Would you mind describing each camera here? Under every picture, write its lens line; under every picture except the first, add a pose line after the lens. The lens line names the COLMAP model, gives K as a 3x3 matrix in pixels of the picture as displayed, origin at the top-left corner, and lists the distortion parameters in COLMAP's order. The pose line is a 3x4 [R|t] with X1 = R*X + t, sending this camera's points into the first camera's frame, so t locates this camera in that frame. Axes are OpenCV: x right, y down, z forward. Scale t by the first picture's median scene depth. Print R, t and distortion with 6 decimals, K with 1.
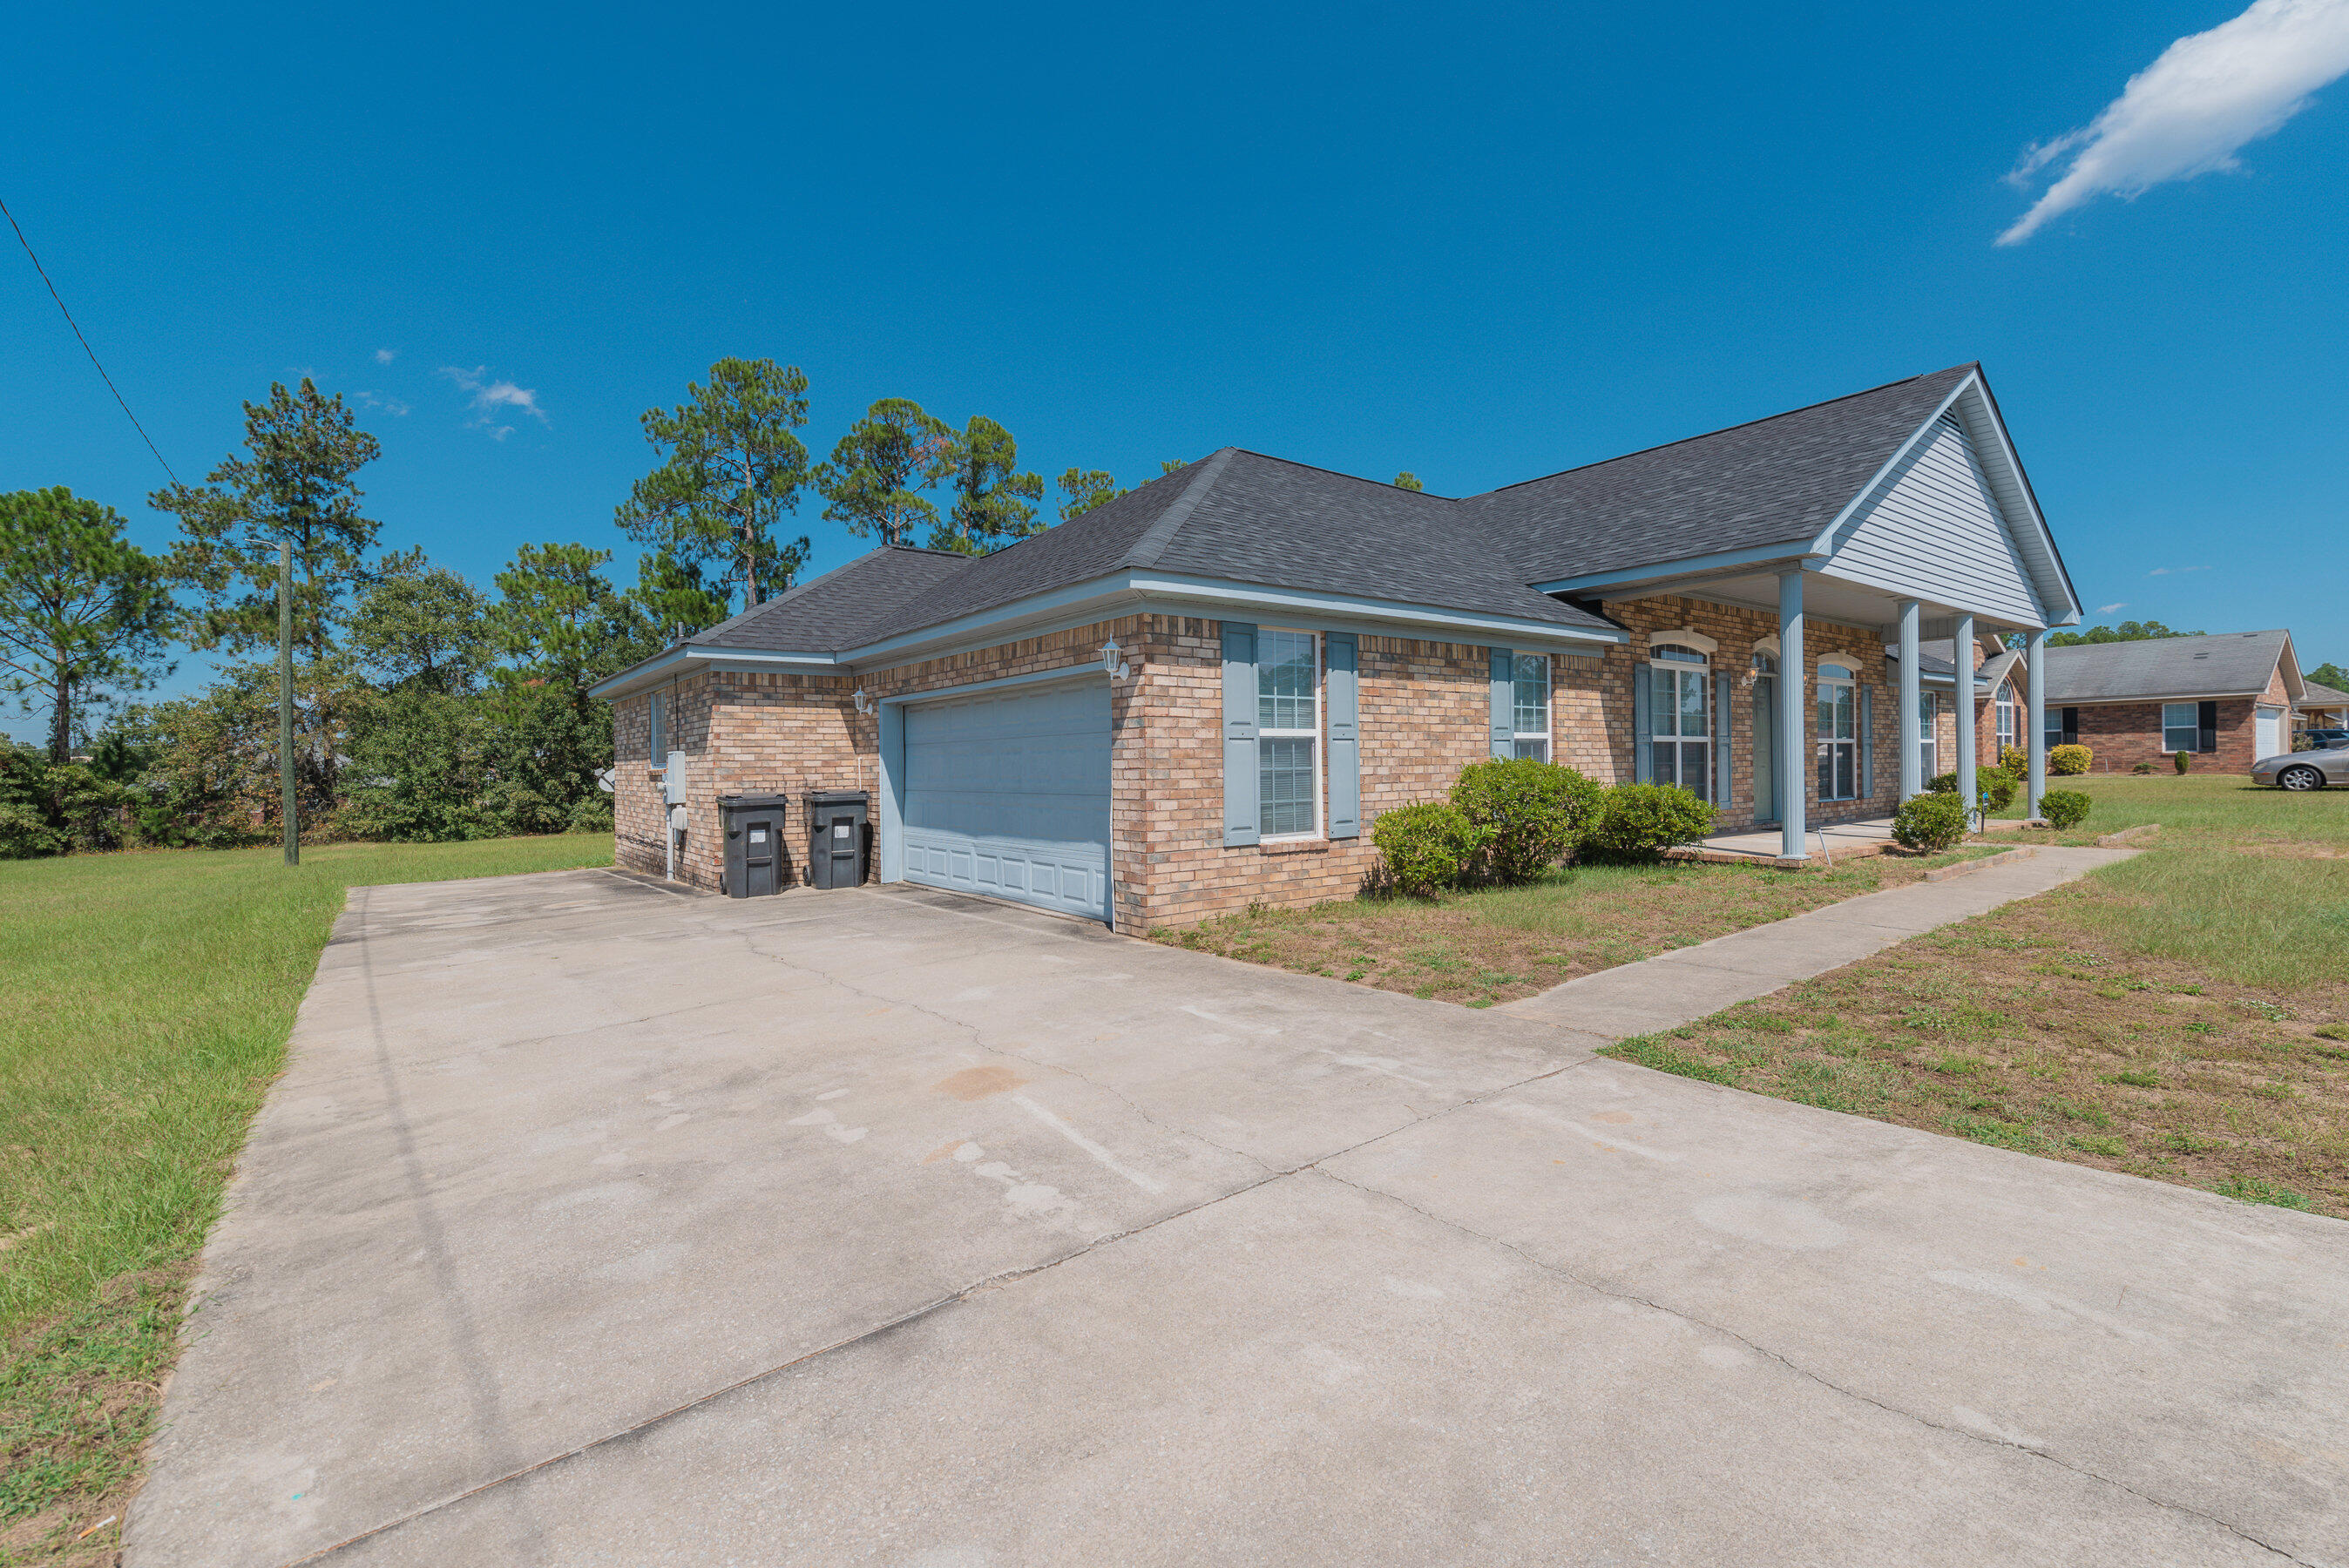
lens RADIAL K [[1018.0, 0, 1205.7], [0, 1018.0, 772.6], [0, 0, 1]] dist [-0.001372, -0.000724]
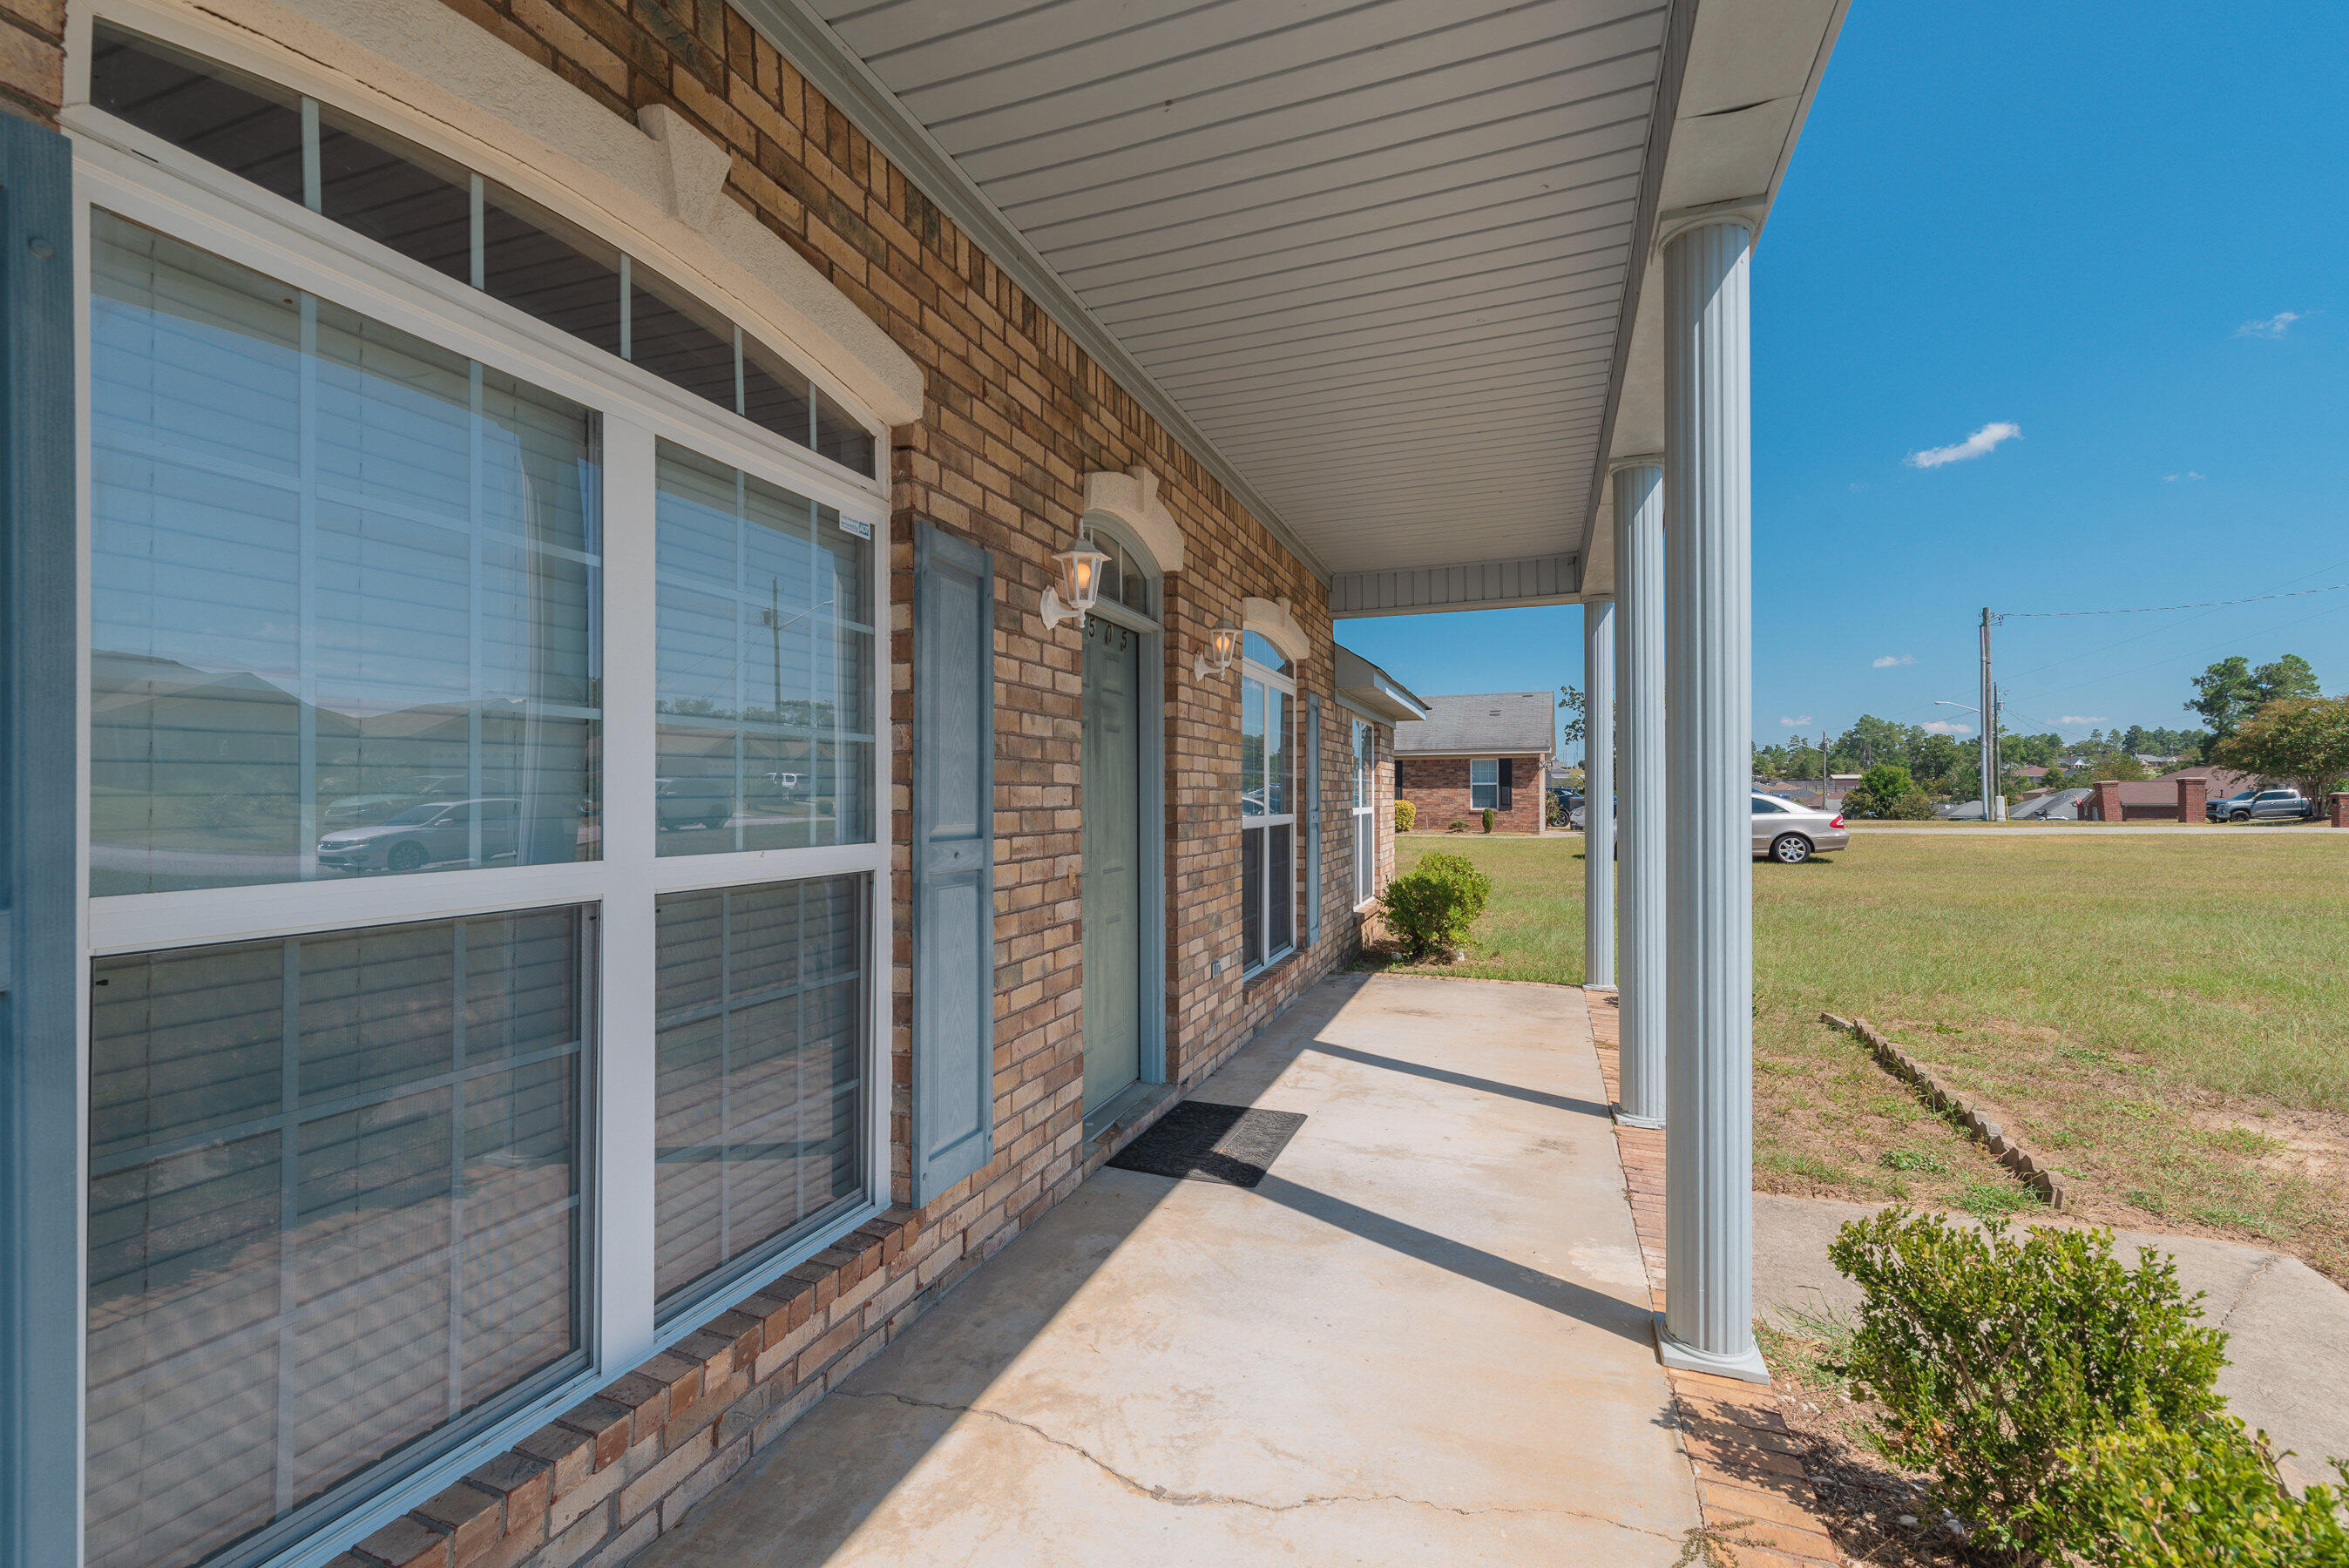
lens RADIAL K [[987.1, 0, 1144.3], [0, 987.1, 789.0], [0, 0, 1]] dist [0.000757, 0.000016]
pose [[0.859698, 0.015517, 0.510567, 0.152257], [-0.005824, 0.999771, -0.020580, -0.014578], [-0.510770, 0.014719, 0.859591, 0.279174]]
